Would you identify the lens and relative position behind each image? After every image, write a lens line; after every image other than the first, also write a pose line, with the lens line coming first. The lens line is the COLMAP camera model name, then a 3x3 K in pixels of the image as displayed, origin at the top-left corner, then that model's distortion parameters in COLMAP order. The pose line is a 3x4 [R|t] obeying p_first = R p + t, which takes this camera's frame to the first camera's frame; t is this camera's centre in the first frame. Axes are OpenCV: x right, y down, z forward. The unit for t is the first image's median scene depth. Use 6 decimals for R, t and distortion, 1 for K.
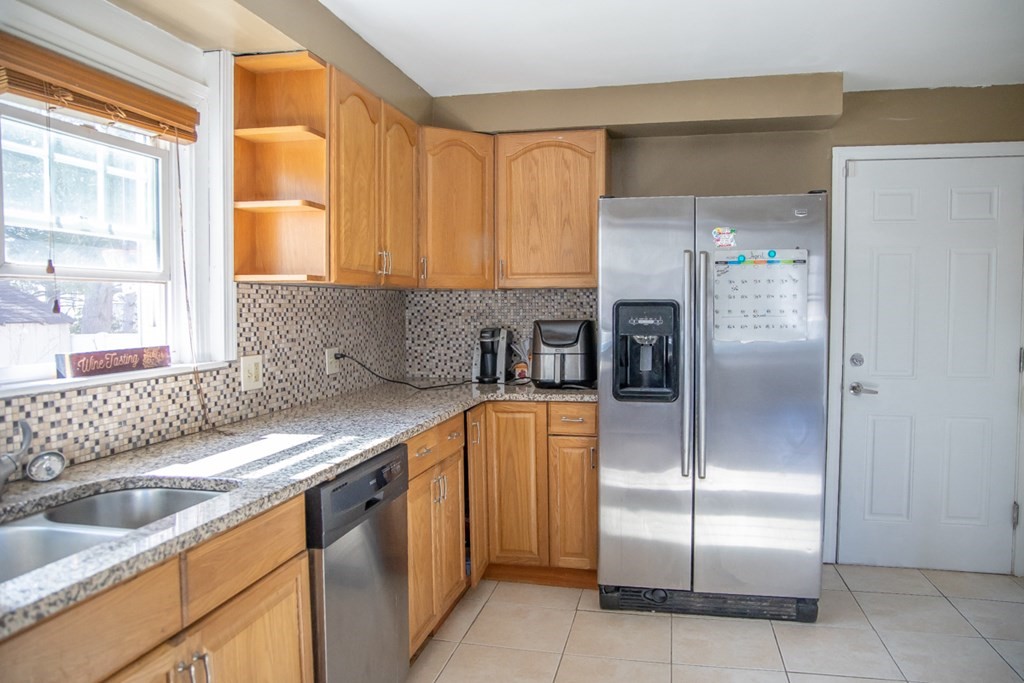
lens RADIAL K [[719.1, 0, 525.6], [0, 719.1, 343.7], [0, 0, 1]] dist [-0.094179, 0.066190]
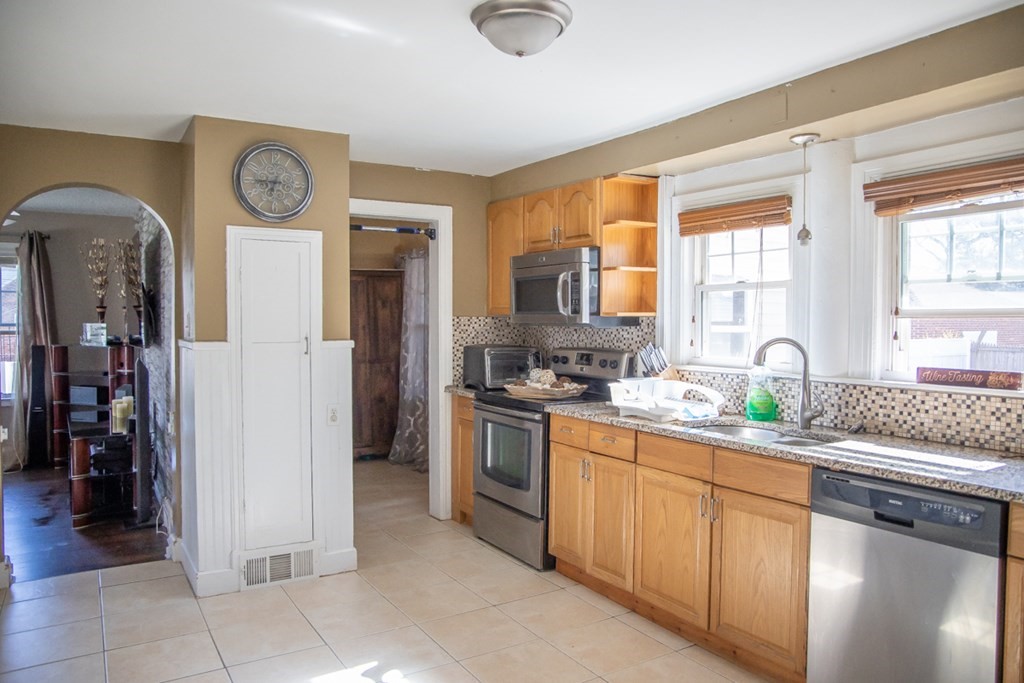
lens RADIAL K [[719.1, 0, 525.6], [0, 719.1, 343.7], [0, 0, 1]] dist [-0.094179, 0.066190]
pose [[-0.712244, 0.020501, -0.701632, 0.656982], [-0.039841, 0.996781, 0.069569, -0.069456], [0.700800, 0.077504, -0.709135, 0.950092]]
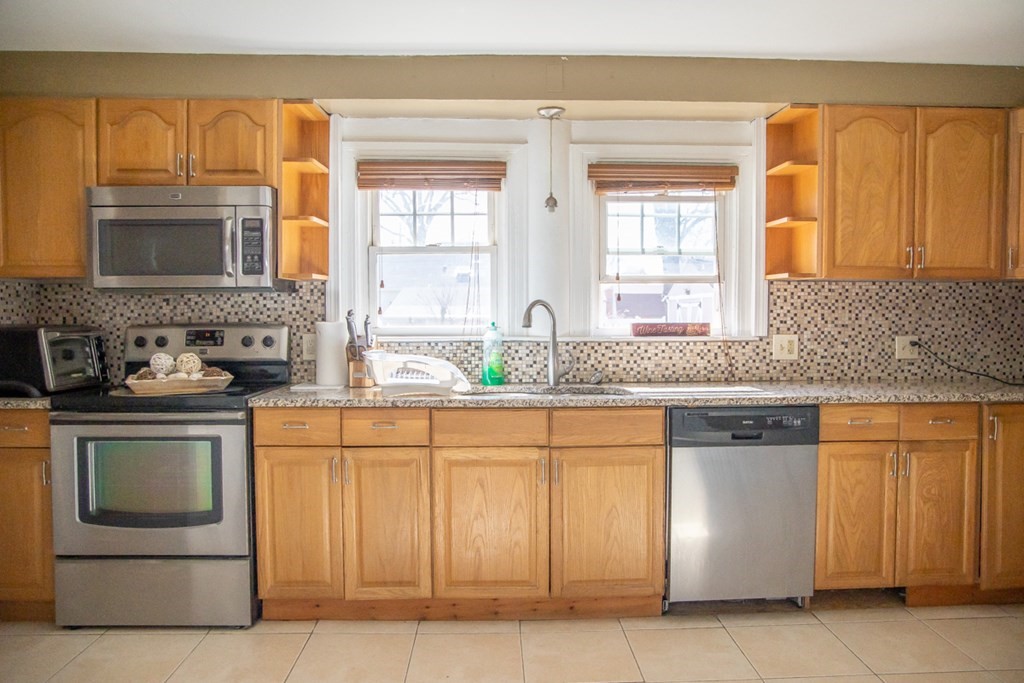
lens RADIAL K [[719.1, 0, 525.6], [0, 719.1, 343.7], [0, 0, 1]] dist [-0.094179, 0.066190]
pose [[0.249251, 0.046171, -0.967338, 0.710046], [-0.049021, 0.998184, 0.035012, 0.010204], [0.967197, 0.038693, 0.251062, 0.163893]]
